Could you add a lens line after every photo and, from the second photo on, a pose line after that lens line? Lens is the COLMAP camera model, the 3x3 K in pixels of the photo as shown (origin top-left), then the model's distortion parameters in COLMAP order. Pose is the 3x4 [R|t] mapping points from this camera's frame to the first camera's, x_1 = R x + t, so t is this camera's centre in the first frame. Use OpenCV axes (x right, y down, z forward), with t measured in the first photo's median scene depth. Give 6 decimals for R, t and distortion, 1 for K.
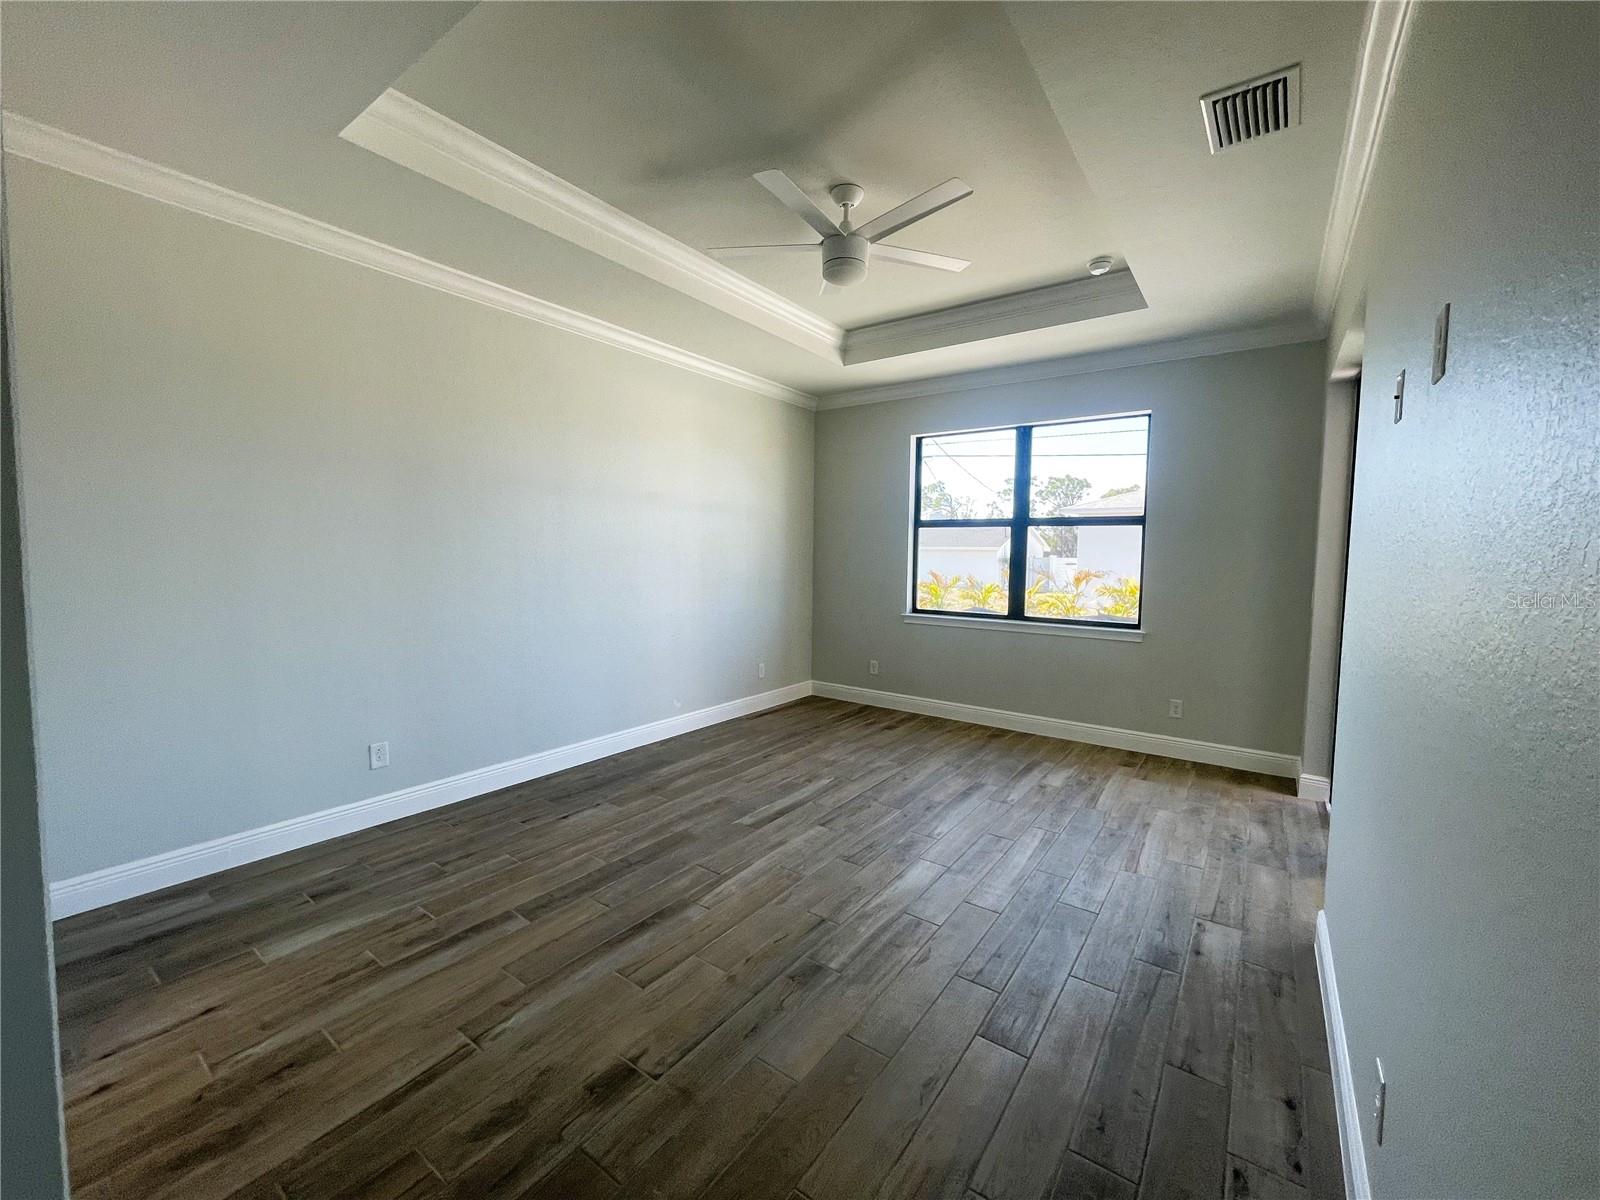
lens RADIAL K [[645.8, 0, 800.0], [0, 645.8, 600.0], [0, 0, 1]] dist [0.012202, 0.000015]
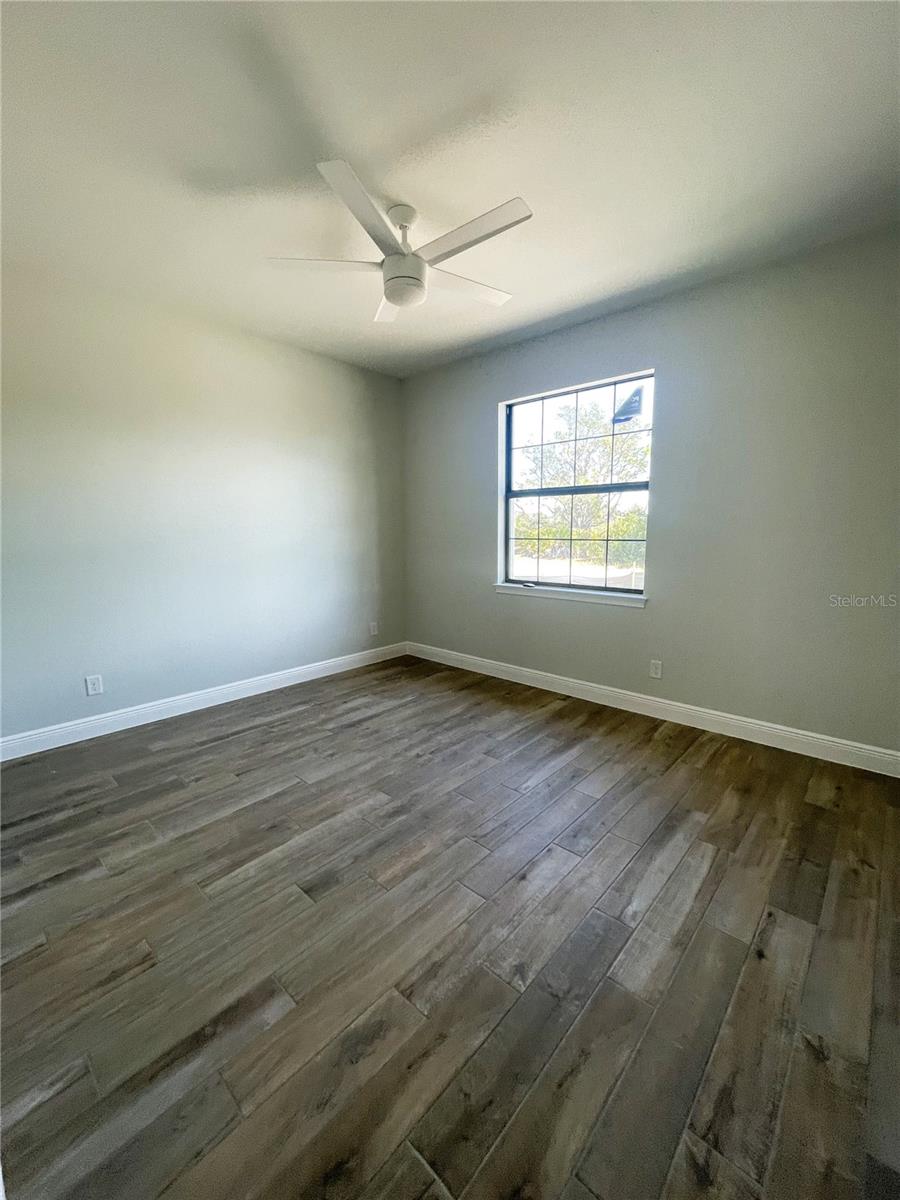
lens RADIAL K [[481.5, 0, 450.0], [0, 481.5, 600.0], [0, 0, 1]] dist [-0.000088, 0.000030]
pose [[0.992458, 0.019828, -0.120969, 0.188245], [-0.008125, 0.995302, 0.096481, -0.026632], [0.122313, -0.094770, 0.987957, 0.240014]]
